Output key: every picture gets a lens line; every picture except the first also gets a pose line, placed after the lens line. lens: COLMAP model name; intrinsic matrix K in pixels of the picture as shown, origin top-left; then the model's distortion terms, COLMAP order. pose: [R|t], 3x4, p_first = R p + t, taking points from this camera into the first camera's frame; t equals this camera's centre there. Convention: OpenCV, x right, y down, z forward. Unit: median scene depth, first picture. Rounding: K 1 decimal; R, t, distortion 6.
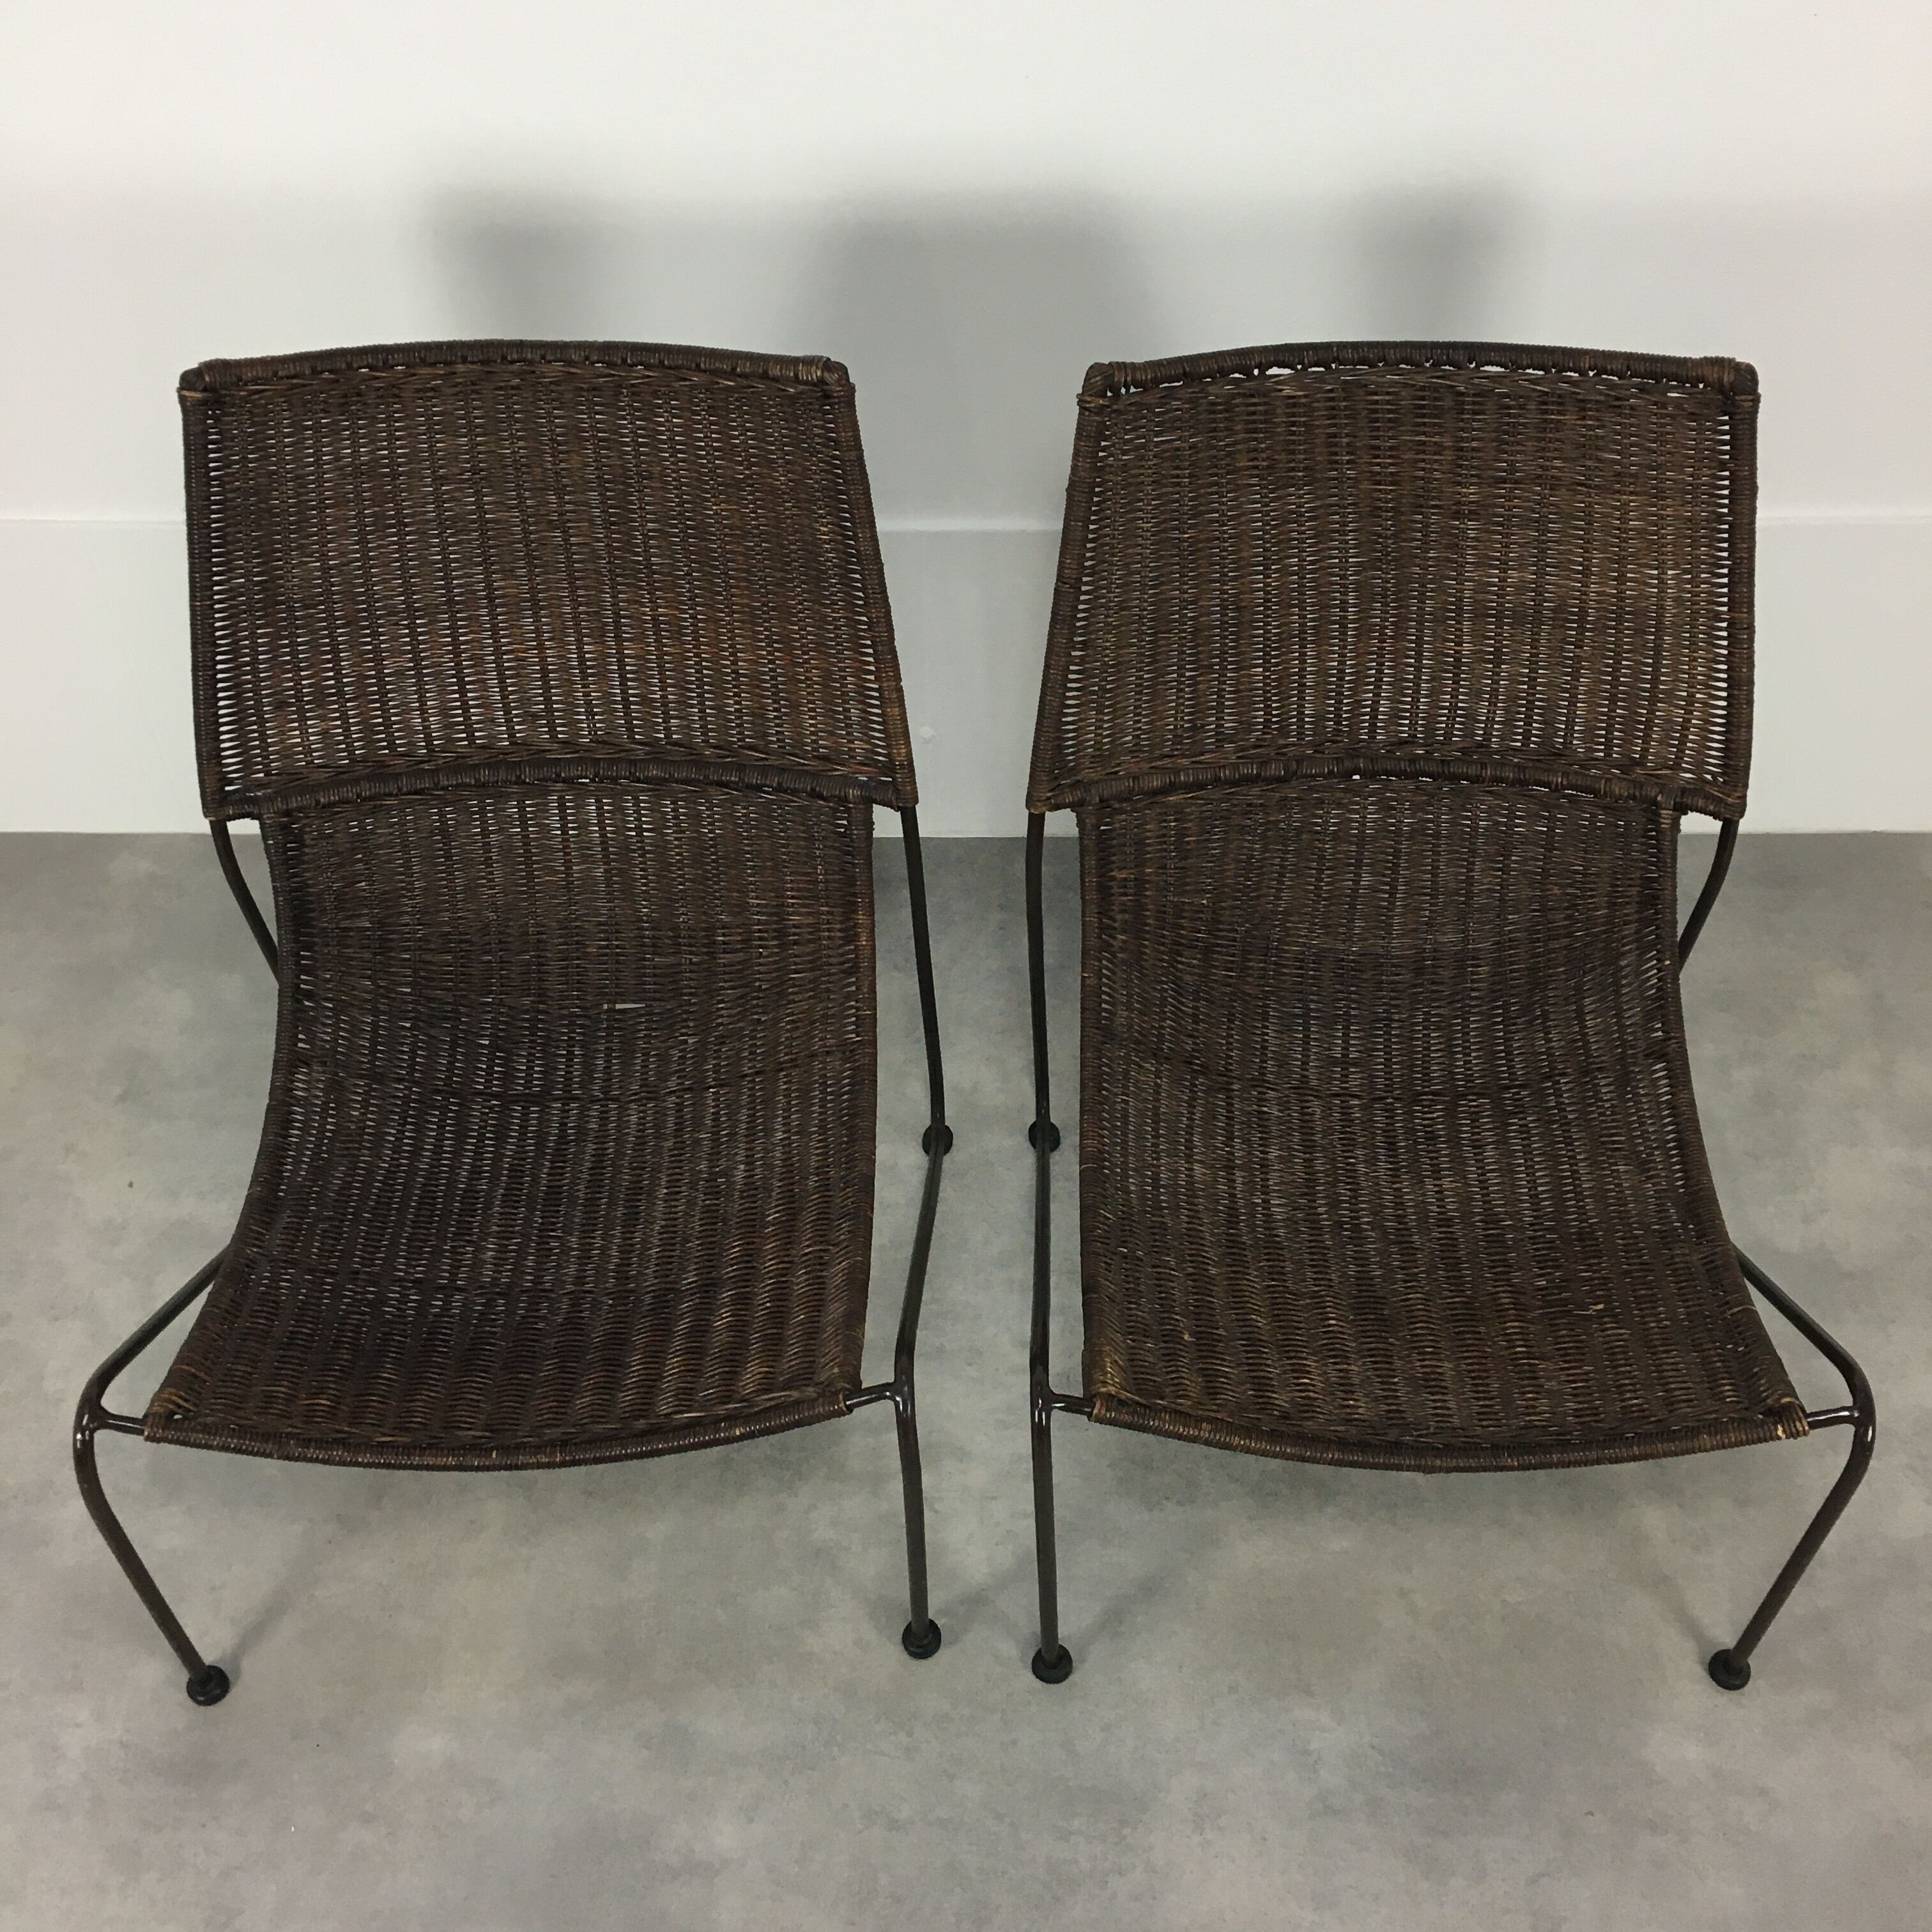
lens RADIAL K [[2125.0, 0, 966.0], [0, 2125.0, 966.0], [0, 0, 1]] dist [0.049640, -0.034068]
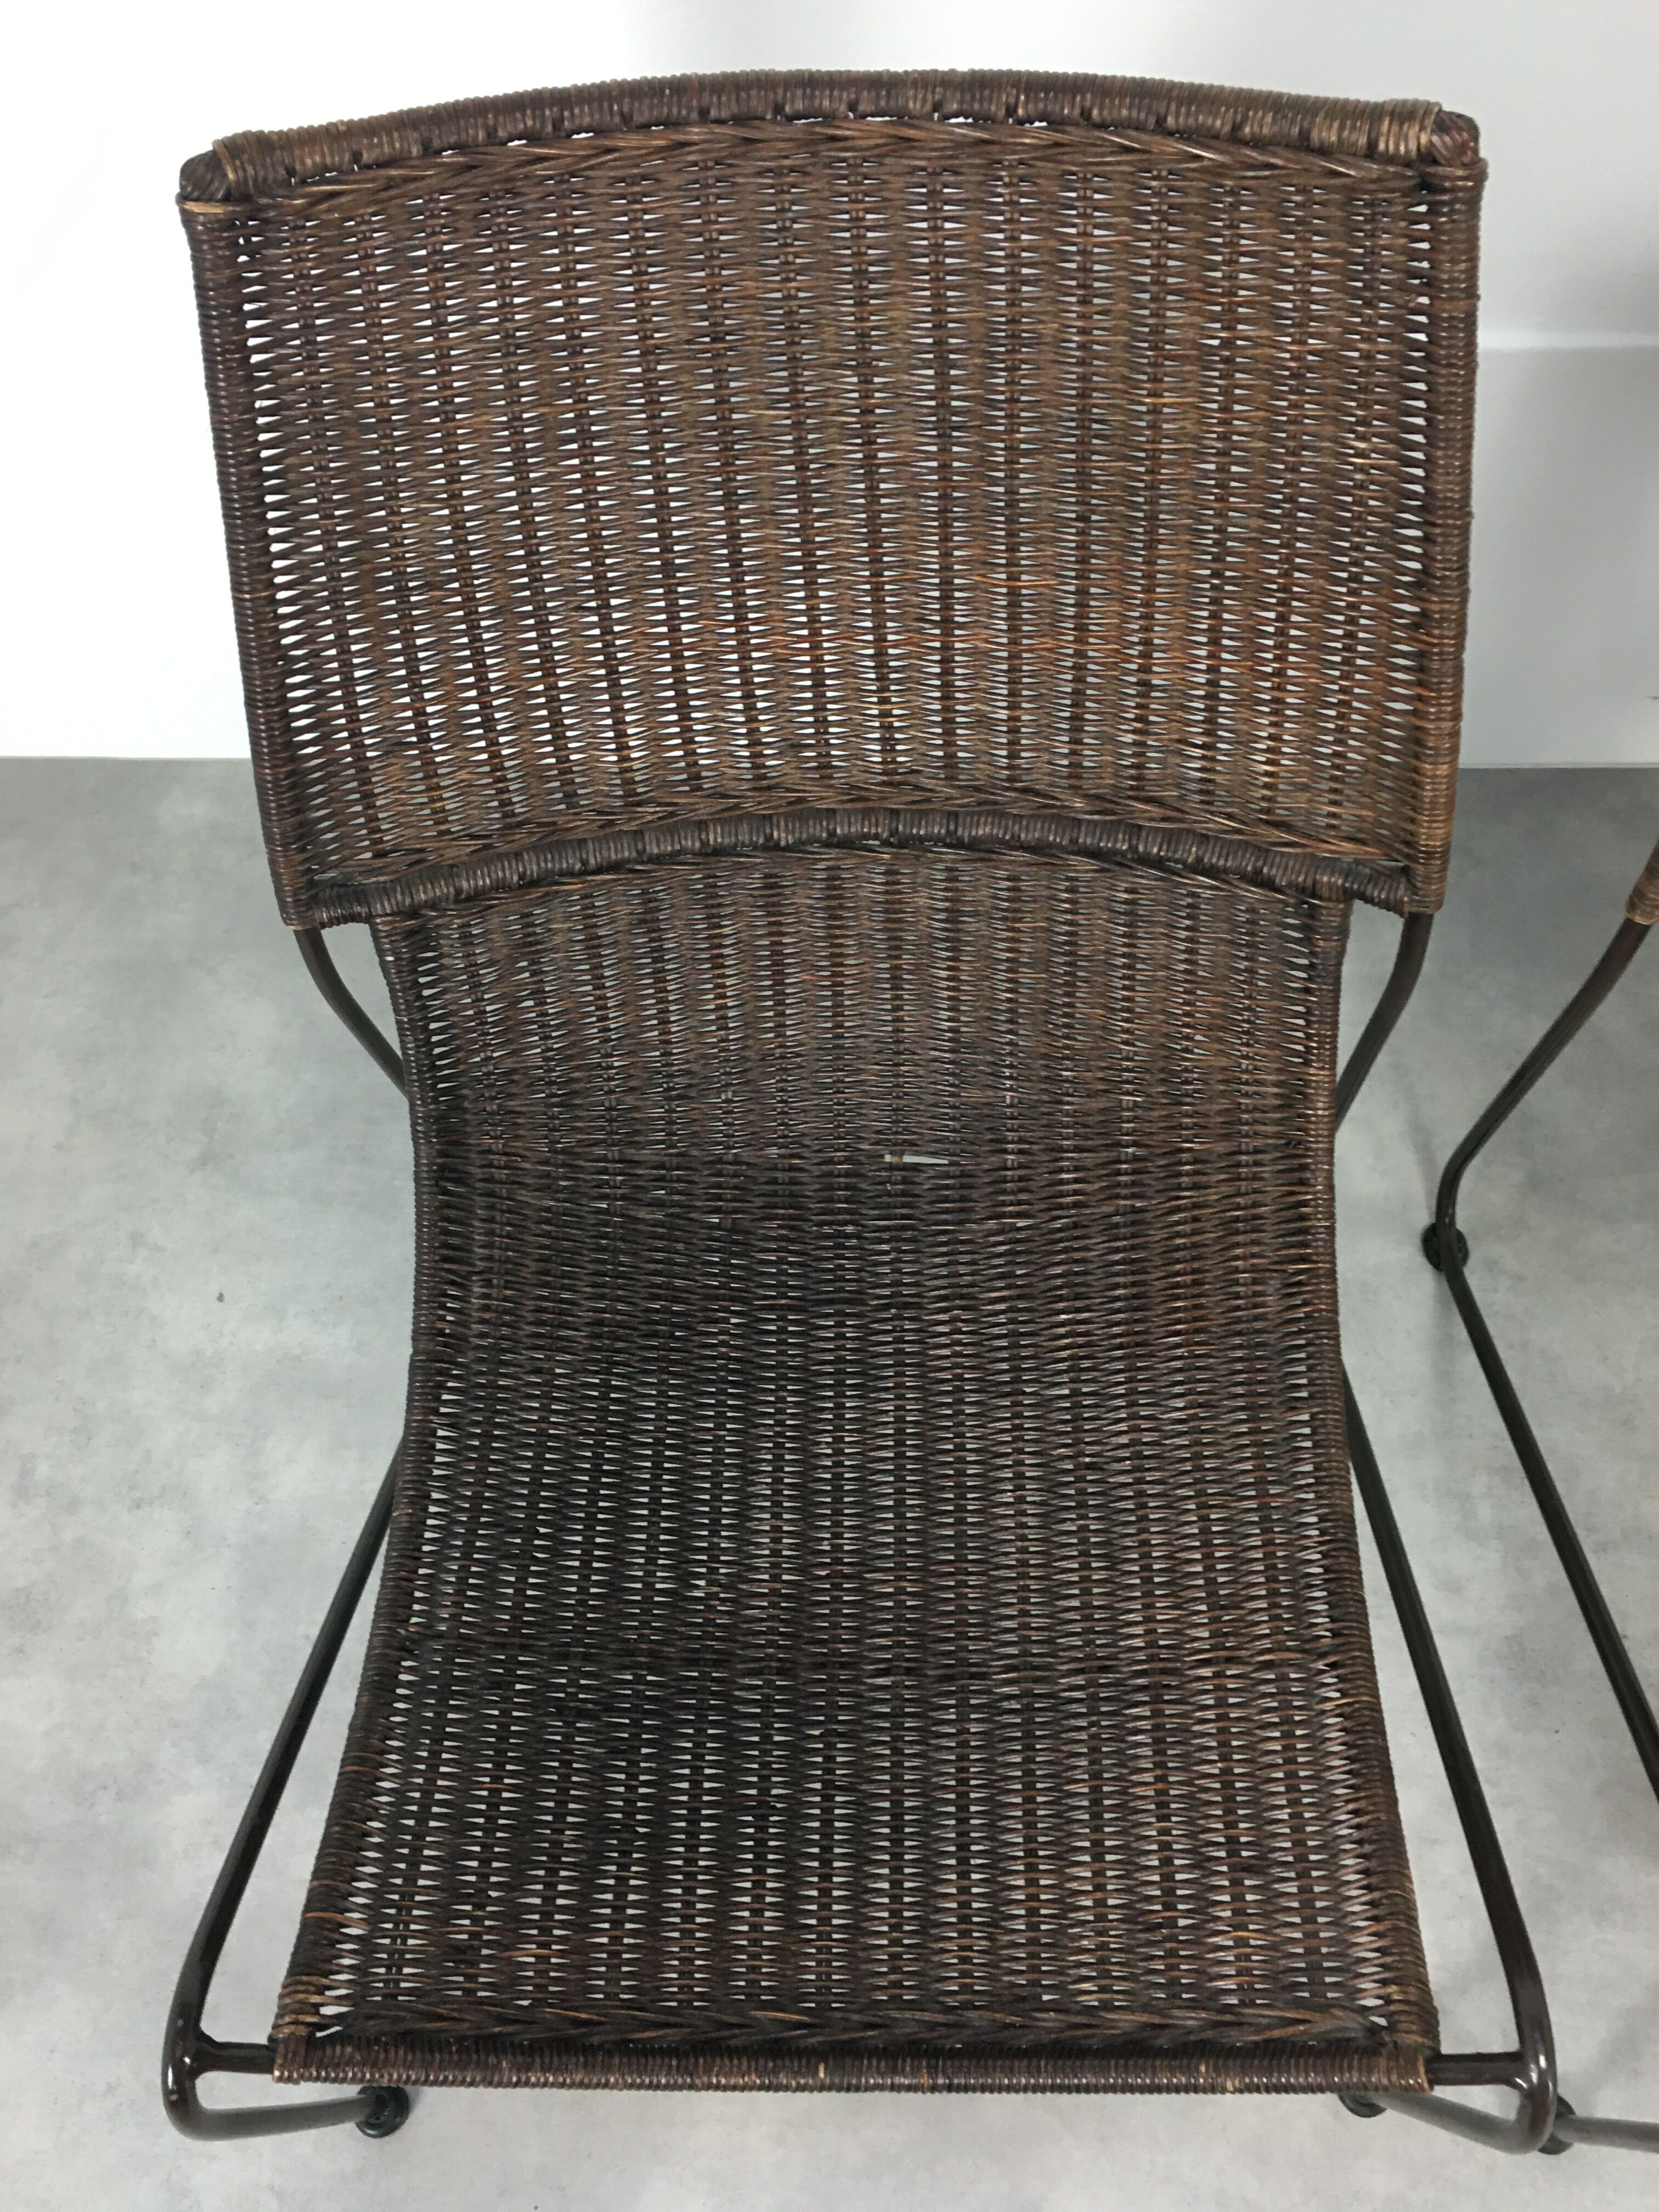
lens RADIAL K [[1856.3, 0, 820.5], [0, 1856.3, 1099.9], [0, 0, 1]] dist [0.073816, -0.117239]
pose [[0.997845, 0.016801, -0.063431, -0.168593], [0.000347, 0.965302, 0.261136, -0.166641], [0.065618, -0.260595, 0.963216, 0.483364]]
